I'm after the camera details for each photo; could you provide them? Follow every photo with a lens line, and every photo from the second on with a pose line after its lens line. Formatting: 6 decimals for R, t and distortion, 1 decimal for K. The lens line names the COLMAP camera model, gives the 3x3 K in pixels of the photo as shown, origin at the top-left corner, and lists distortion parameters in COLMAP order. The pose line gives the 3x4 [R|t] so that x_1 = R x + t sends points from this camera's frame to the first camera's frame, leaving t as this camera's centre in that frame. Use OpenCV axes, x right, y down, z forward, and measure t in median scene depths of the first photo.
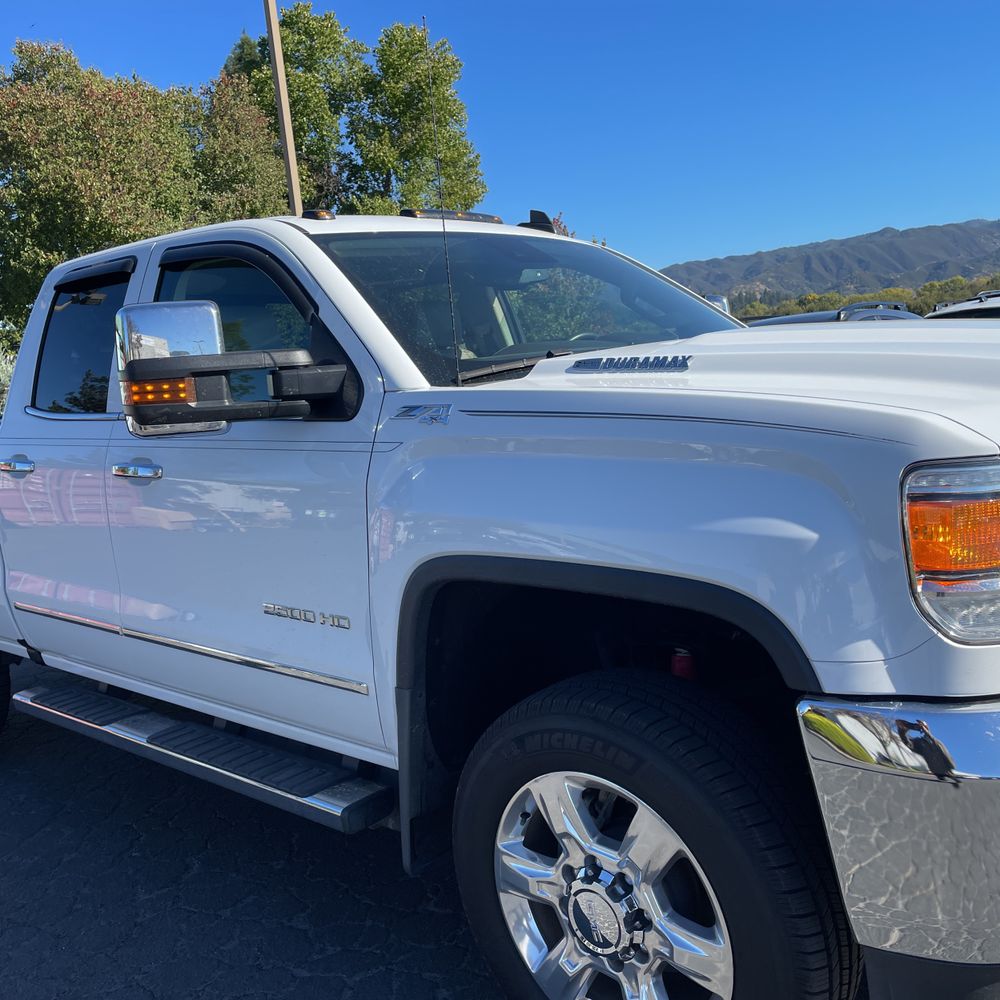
lens RADIAL K [[1014.1, 0, 500.0], [0, 1014.1, 500.0], [0, 0, 1]] dist [0.074179, -0.097844]
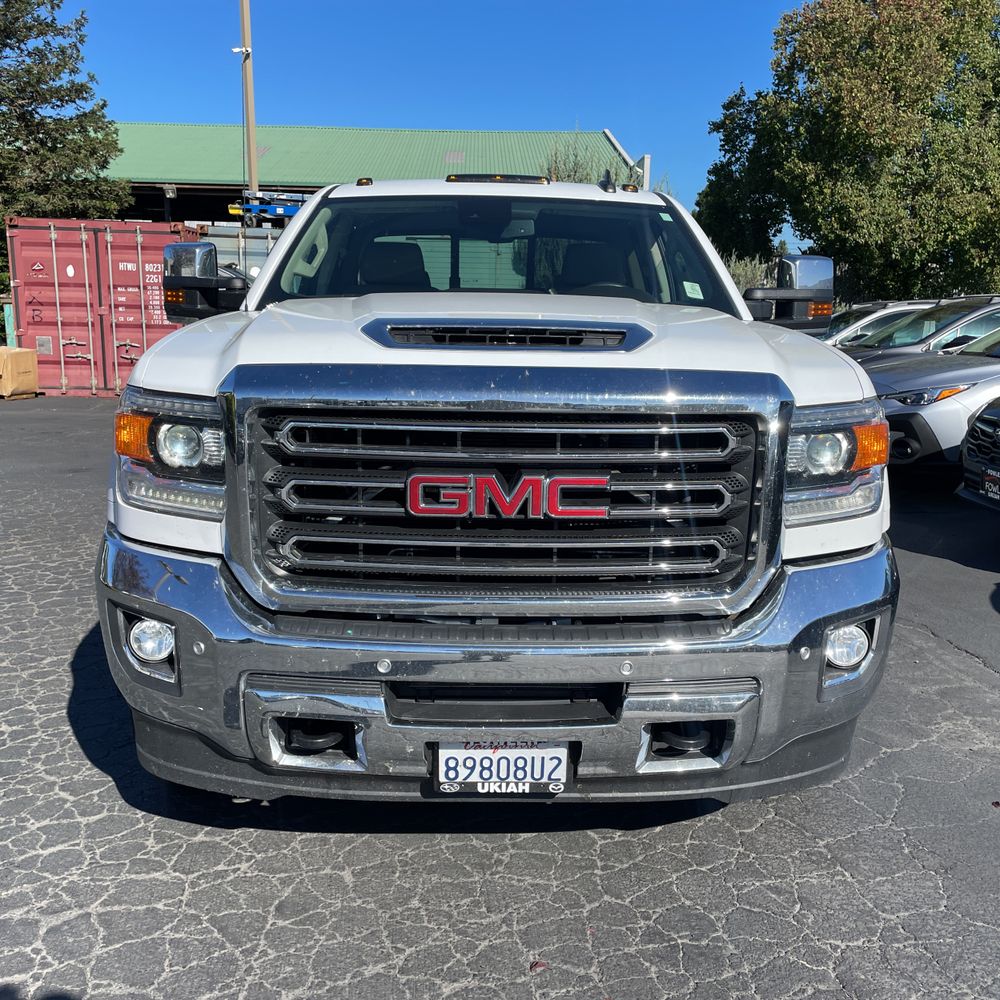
lens RADIAL K [[1002.7, 0, 501.0], [0, 1002.7, 505.7], [0, 0, 1]] dist [0.086148, -0.107724]
pose [[0.682538, 0.240765, -0.690054, 0.946038], [-0.170961, 0.970581, 0.169544, -0.107484], [0.710573, 0.002252, 0.703620, 0.145303]]
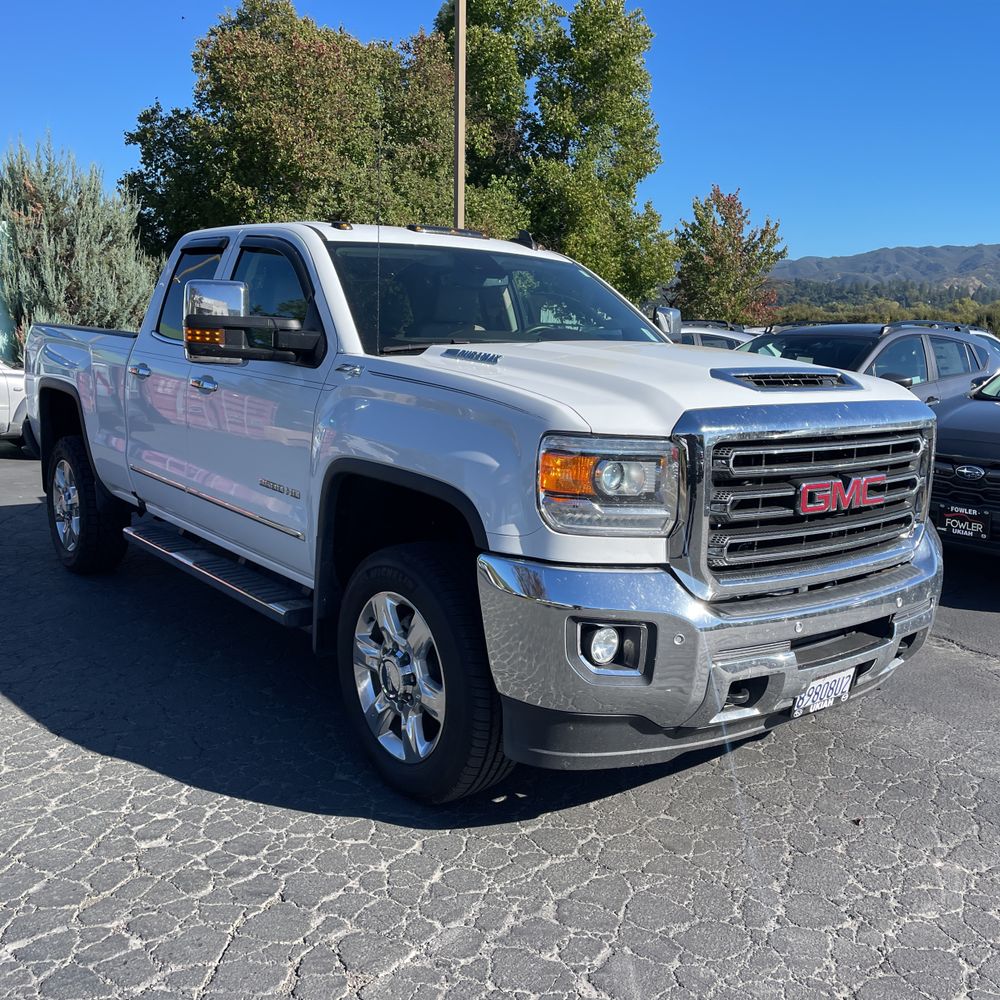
lens RADIAL K [[1002.7, 0, 501.0], [0, 1002.7, 505.7], [0, 0, 1]] dist [0.086148, -0.107724]
pose [[0.978226, 0.145343, -0.148152, 0.299359], [-0.138015, 0.988692, 0.058657, 0.001108], [0.155002, -0.036932, 0.987224, -0.385041]]
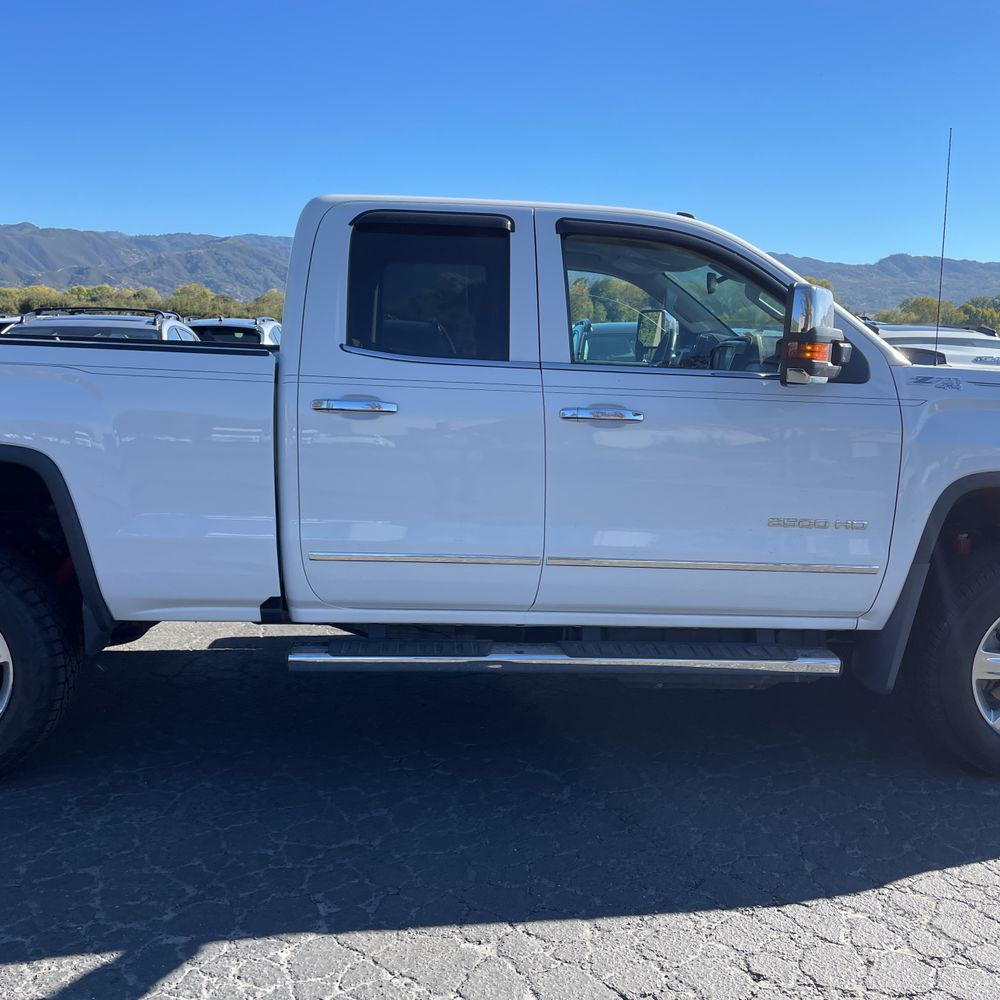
lens RADIAL K [[1010.1, 0, 488.2], [0, 1010.1, 498.0], [0, 0, 1]] dist [0.085496, -0.114228]
pose [[0.707029, -0.005077, 0.707166, -1.157784], [0.007526, 0.999972, -0.000346, 0.059651], [-0.707144, 0.005567, 0.707047, 0.273779]]
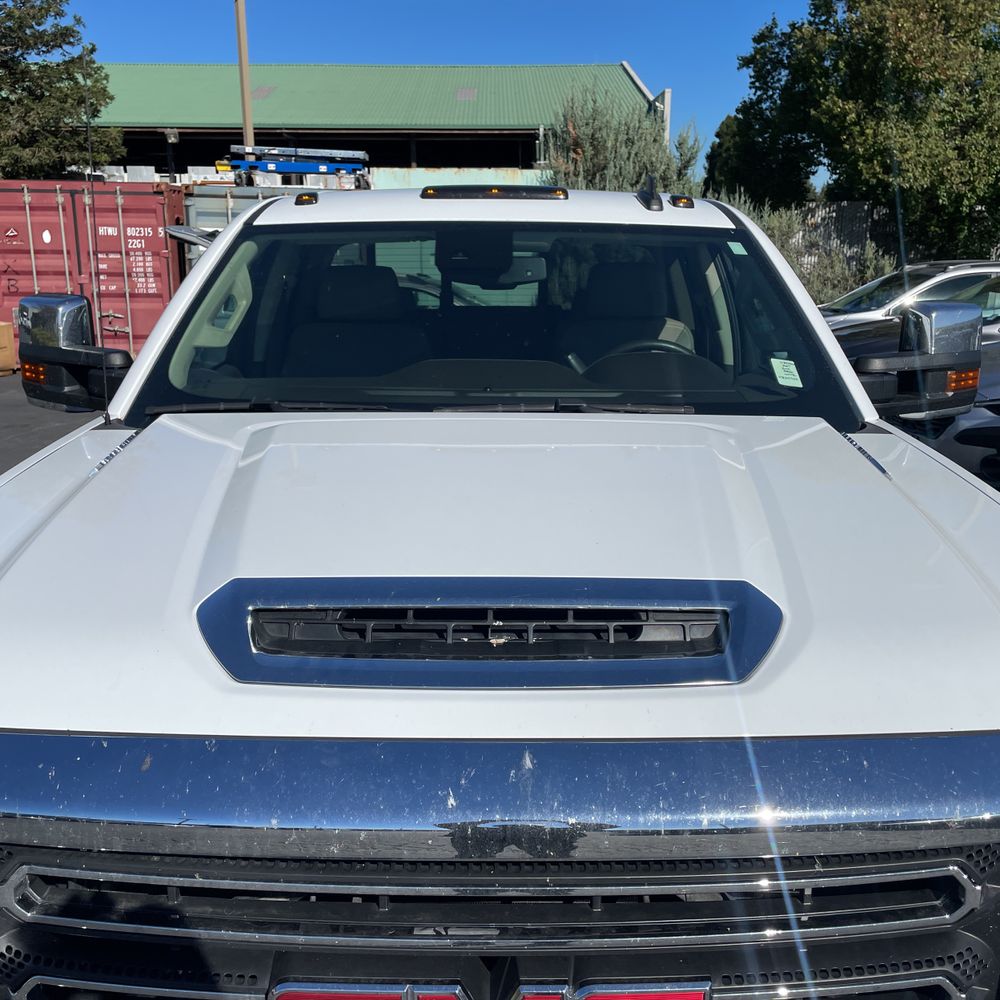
lens RADIAL K [[1006.1, 0, 494.3], [0, 1006.1, 482.7], [0, 0, 1]] dist [0.093989, -0.122944]
pose [[0.668406, 0.260522, -0.696679, 0.657515], [-0.158208, 0.965016, 0.209080, -0.230702], [0.726776, -0.029530, 0.686239, 0.414335]]
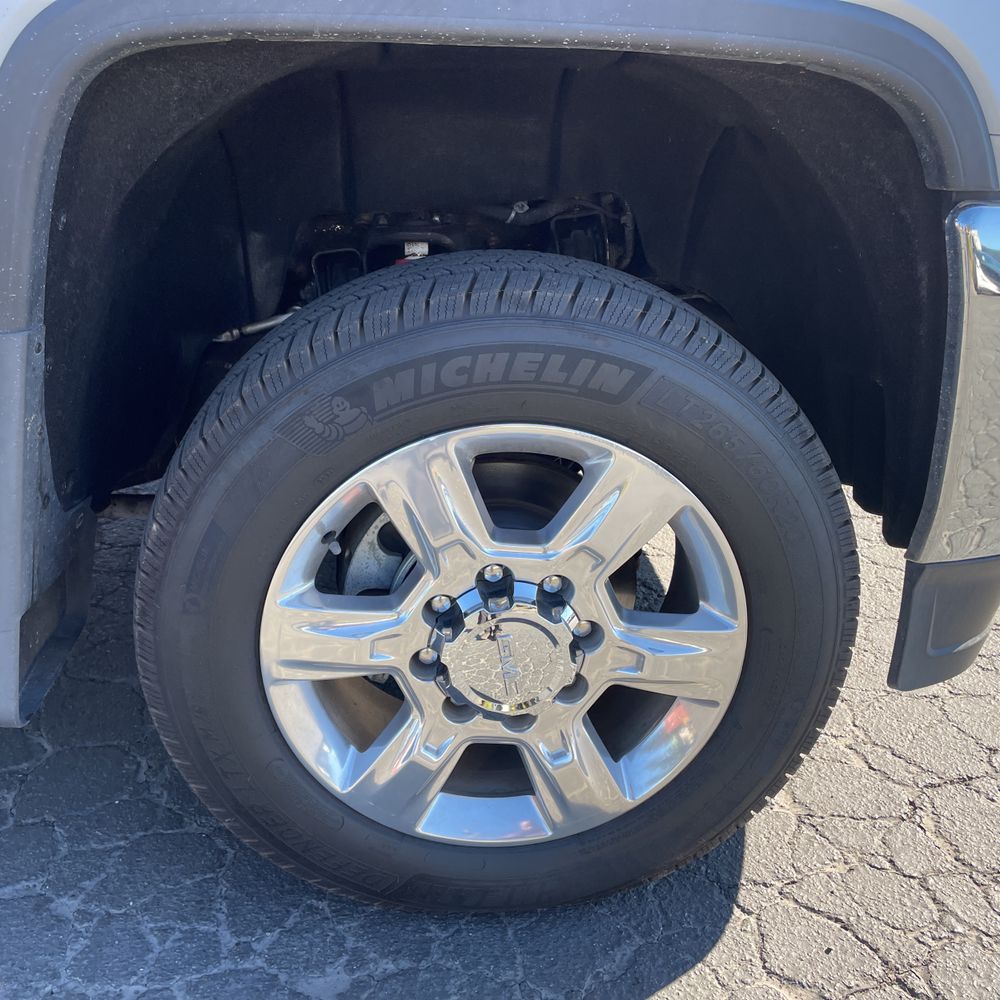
lens RADIAL K [[1010.1, 0, 488.2], [0, 1010.1, 498.0], [0, 0, 1]] dist [0.085496, -0.114228]
pose [[0.690378, -0.194427, 0.696833, -0.189951], [0.016173, 0.967117, 0.253817, 0.103801], [-0.723268, -0.163960, 0.670821, 0.391472]]
